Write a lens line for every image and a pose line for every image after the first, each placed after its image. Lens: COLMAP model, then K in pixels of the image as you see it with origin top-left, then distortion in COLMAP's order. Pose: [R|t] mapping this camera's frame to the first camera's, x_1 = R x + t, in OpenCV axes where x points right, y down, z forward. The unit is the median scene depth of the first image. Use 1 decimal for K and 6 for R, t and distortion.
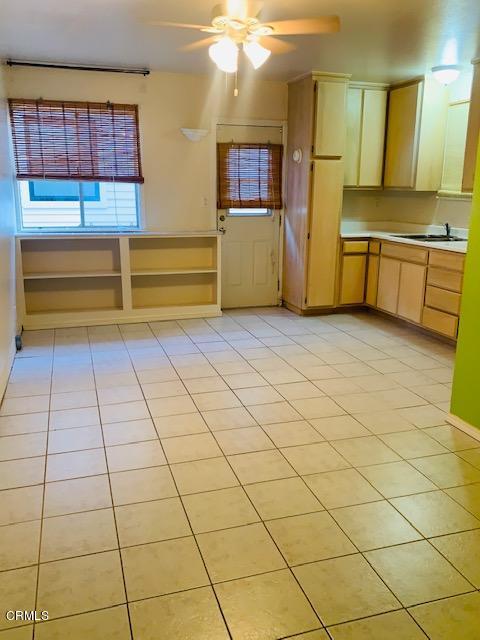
lens RADIAL K [[534.0, 0, 240.0], [0, 534.0, 320.0], [0, 0, 1]] dist [0.011628, -0.000660]
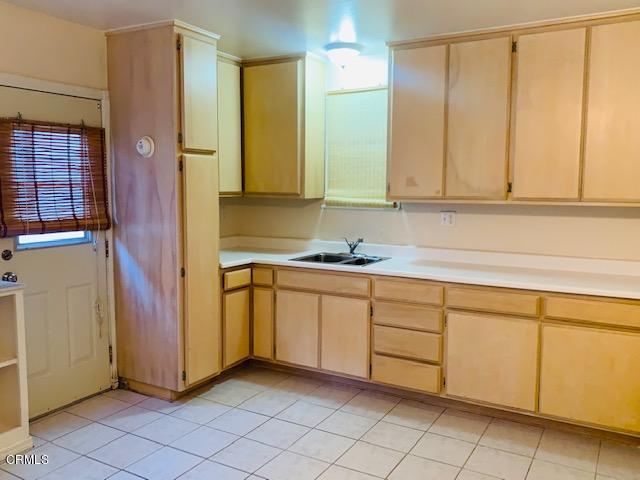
lens RADIAL K [[551.4, 0, 320.0], [0, 551.4, 240.0], [0, 0, 1]] dist [0.085233, -0.200127]
pose [[0.742833, -0.073331, 0.665449, -0.175132], [0.163797, 0.983681, -0.074446, -0.116715], [-0.649130, 0.164299, 0.742722, 0.397873]]
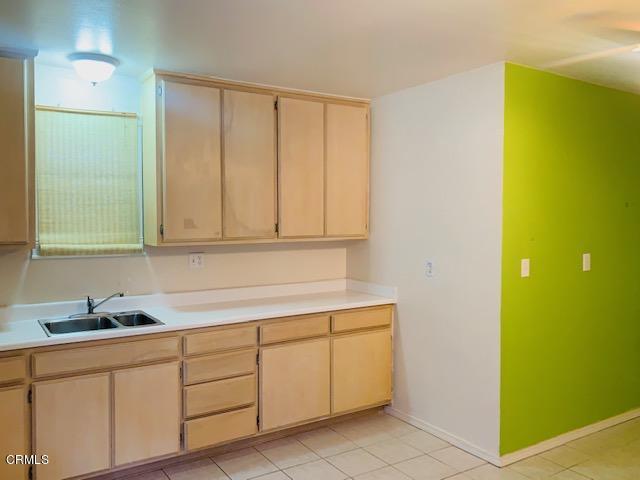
lens RADIAL K [[542.6, 0, 322.6], [0, 542.6, 232.4], [0, 0, 1]] dist [0.004519, -0.005698]
pose [[-0.273455, -0.040415, 0.961035, -0.273230], [0.230593, 0.967228, 0.106289, -0.238470], [-0.933836, 0.250673, -0.255174, 0.830542]]
